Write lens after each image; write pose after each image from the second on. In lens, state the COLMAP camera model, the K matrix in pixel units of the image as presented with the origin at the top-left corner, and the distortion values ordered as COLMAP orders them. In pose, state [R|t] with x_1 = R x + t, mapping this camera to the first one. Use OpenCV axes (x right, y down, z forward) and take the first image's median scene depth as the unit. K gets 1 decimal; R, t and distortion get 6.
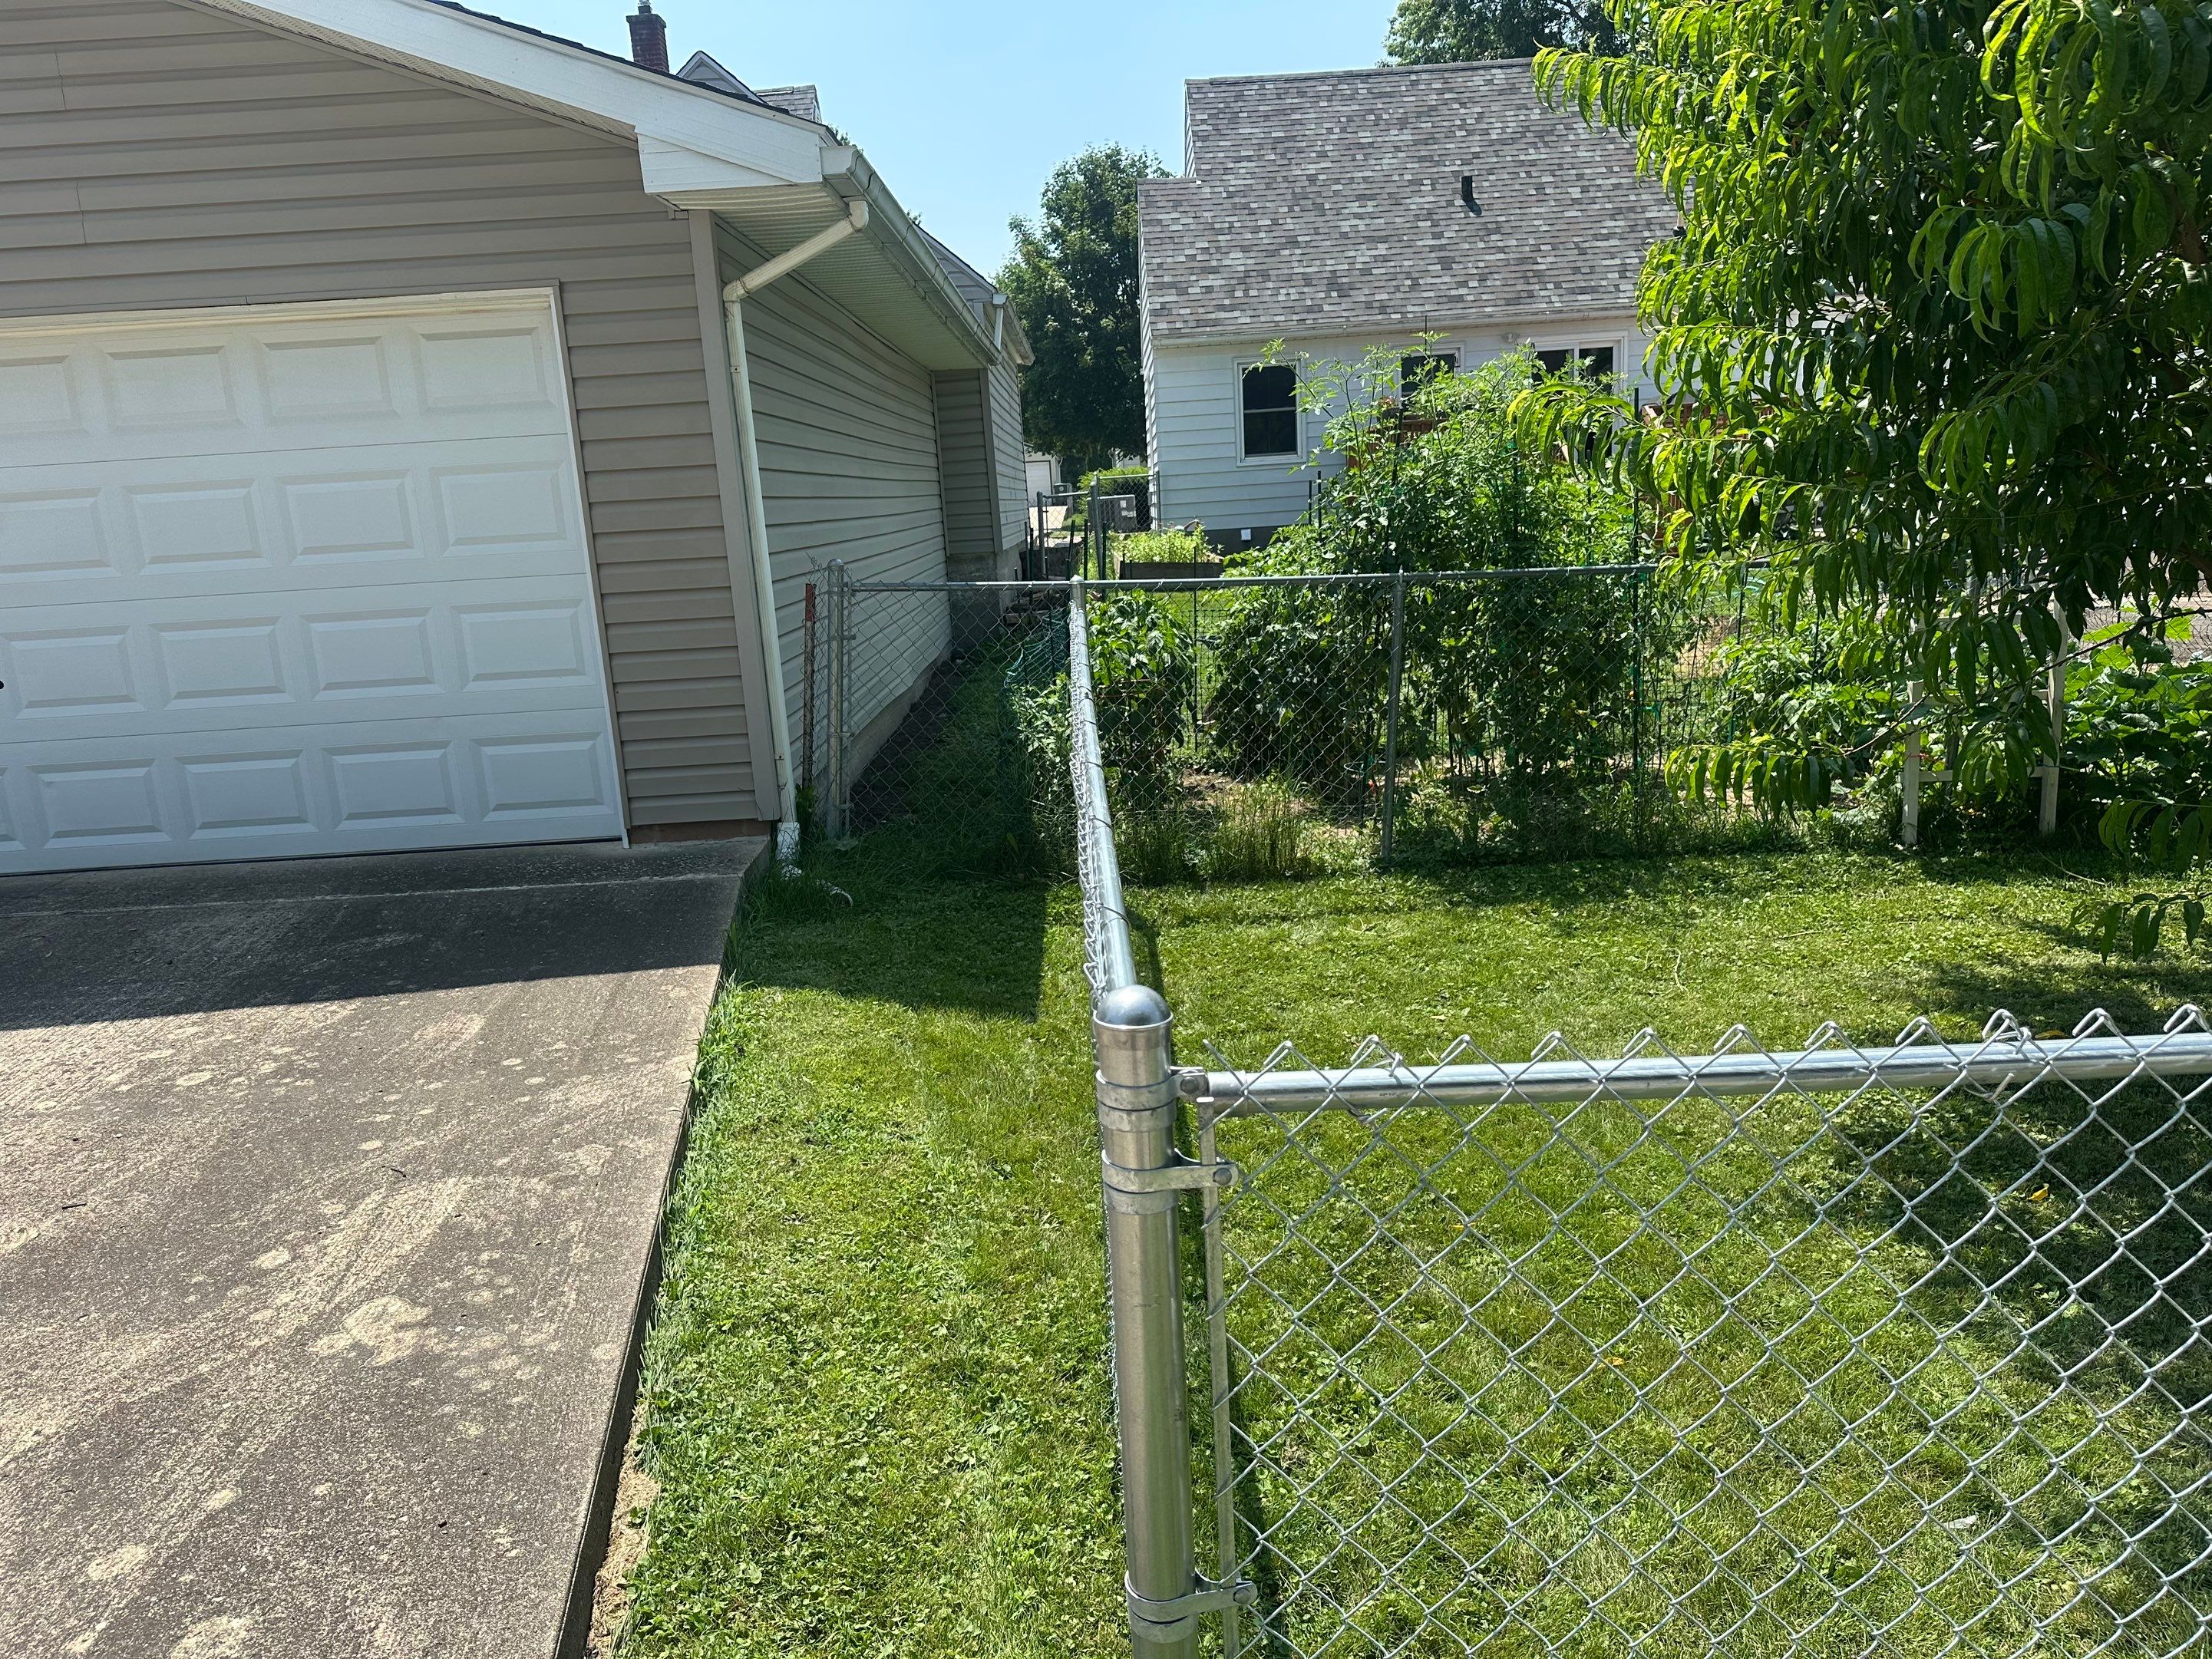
lens RADIAL K [[1605.6, 0, 1112.7], [0, 1605.6, 825.3], [0, 0, 1]] dist [0.039328, -0.057954]
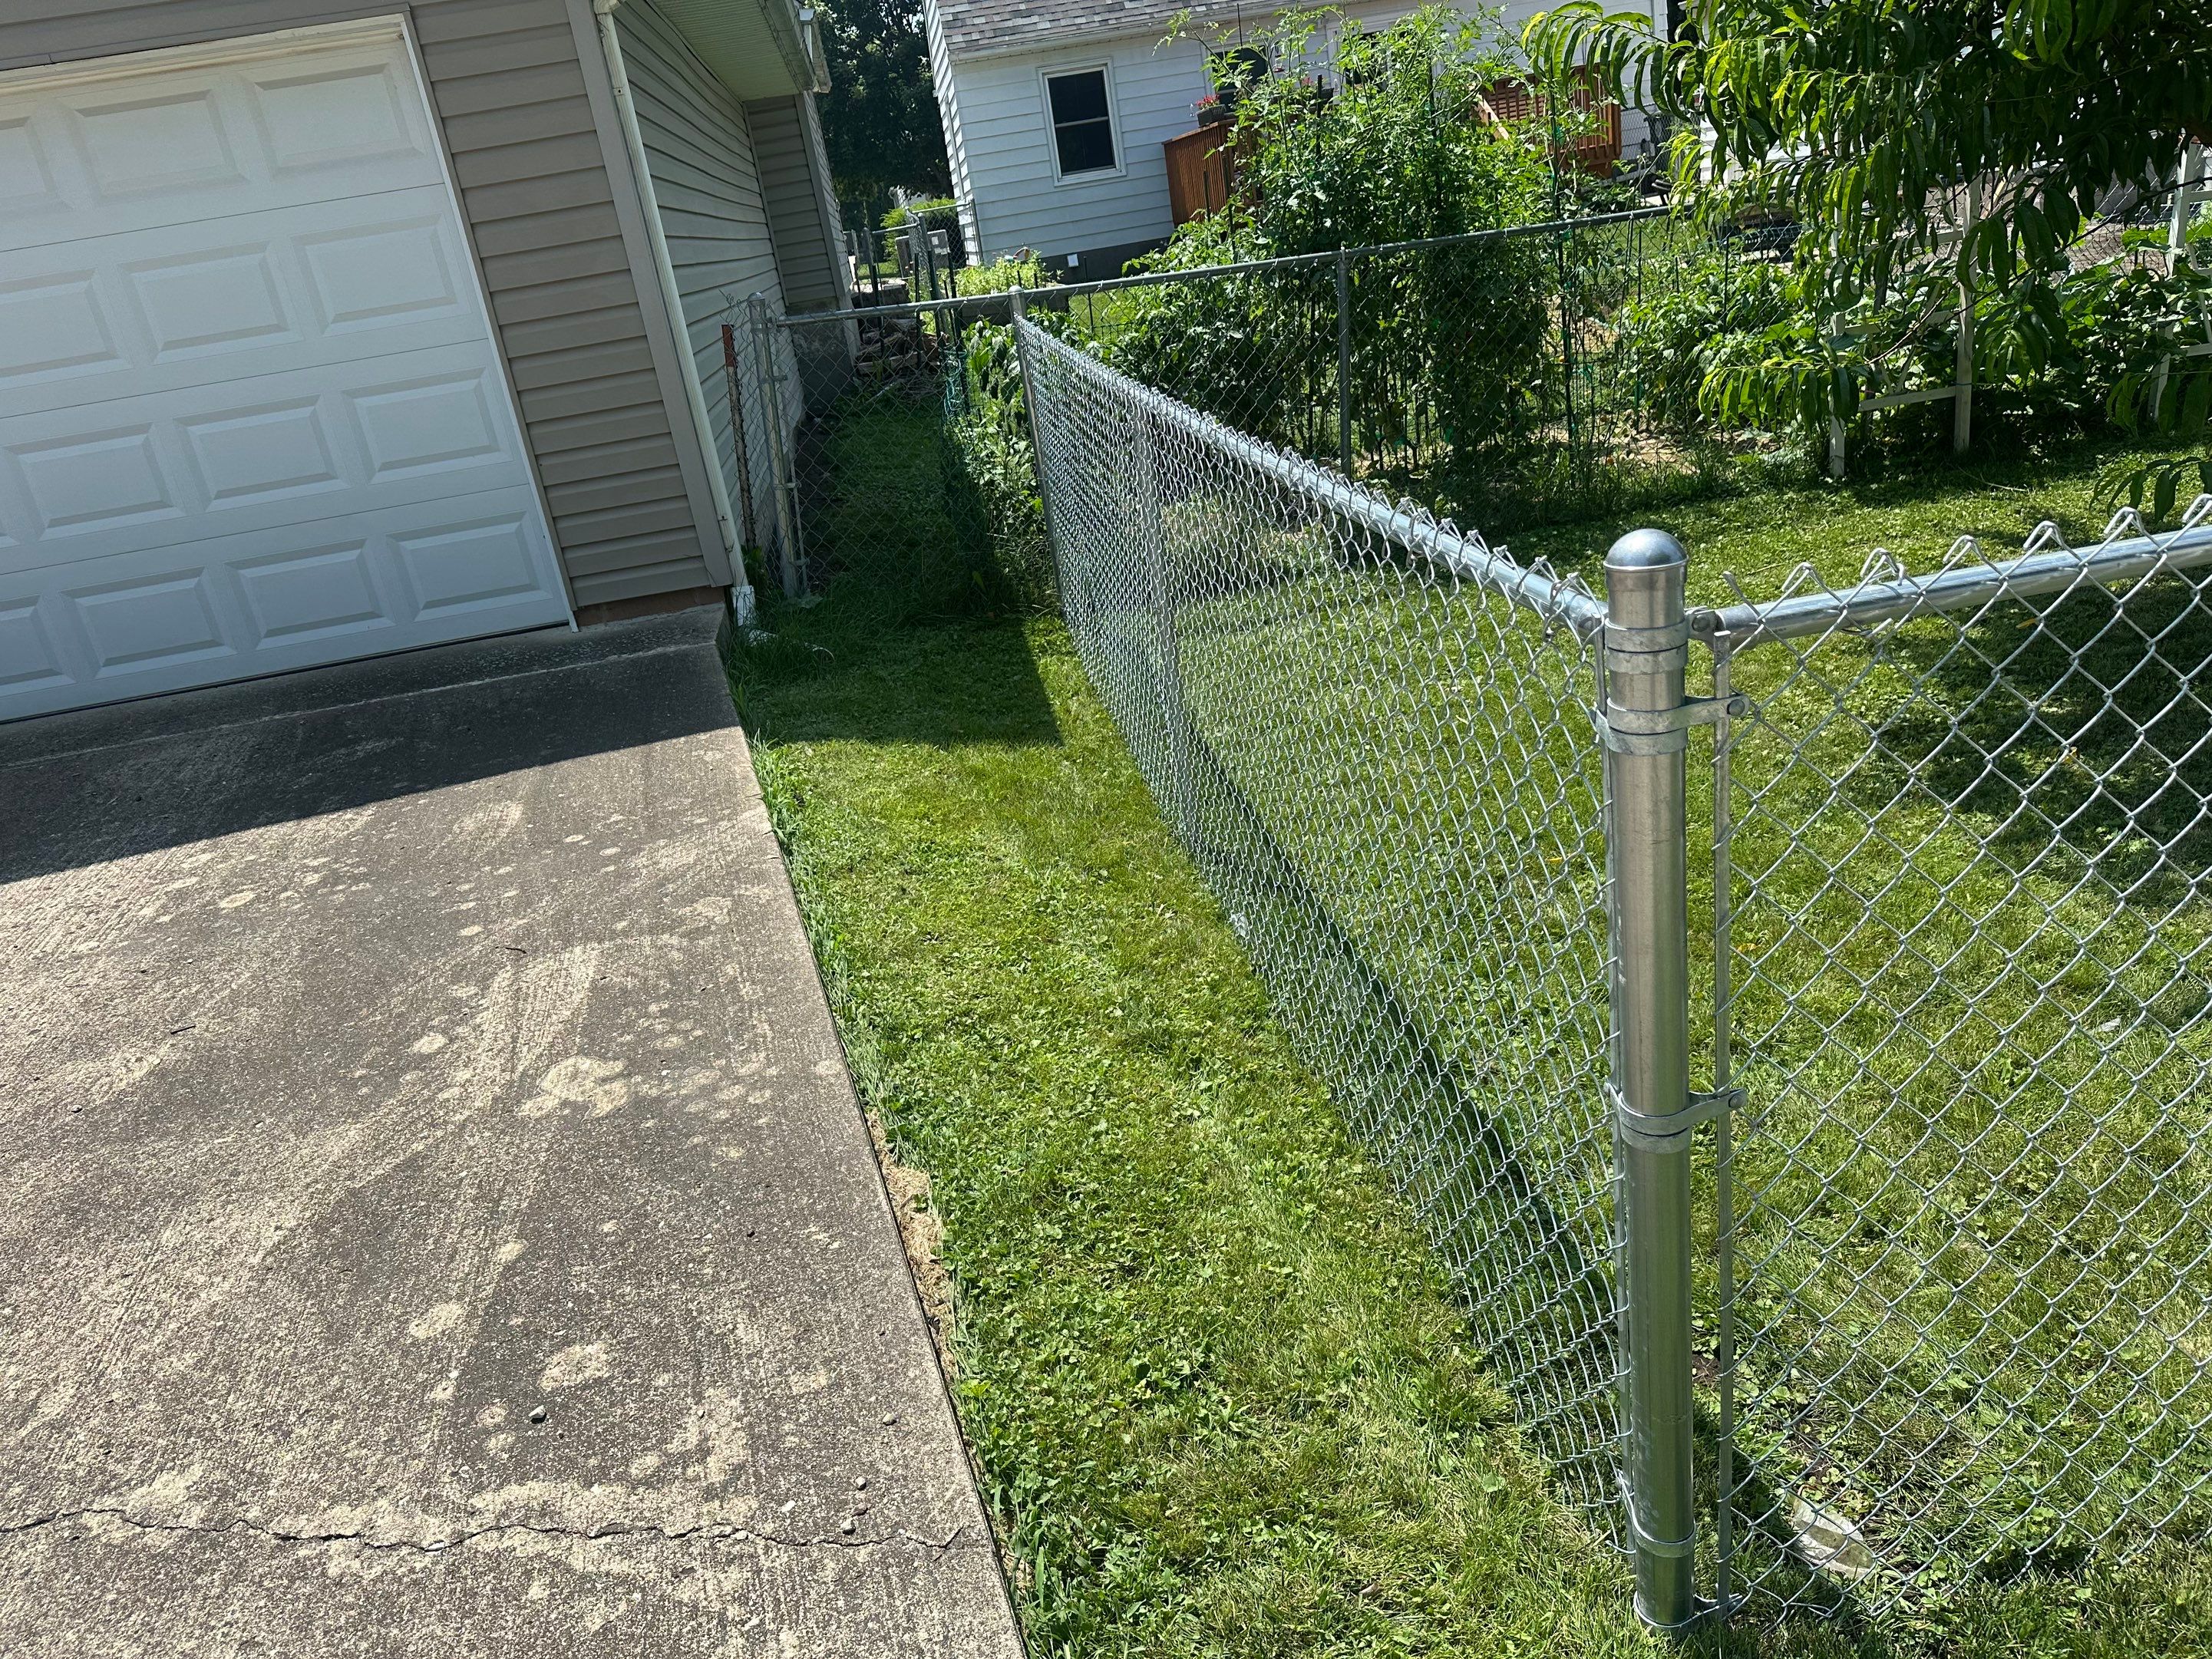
lens RADIAL K [[1605.6, 0, 1100.1], [0, 1605.6, 839.9], [0, 0, 1]] dist [0.039328, -0.057954]
pose [[0.986134, -0.133601, 0.098441, -0.120454], [0.117093, 0.980514, 0.157741, 0.024021], [-0.117597, -0.144027, 0.982562, 0.002272]]
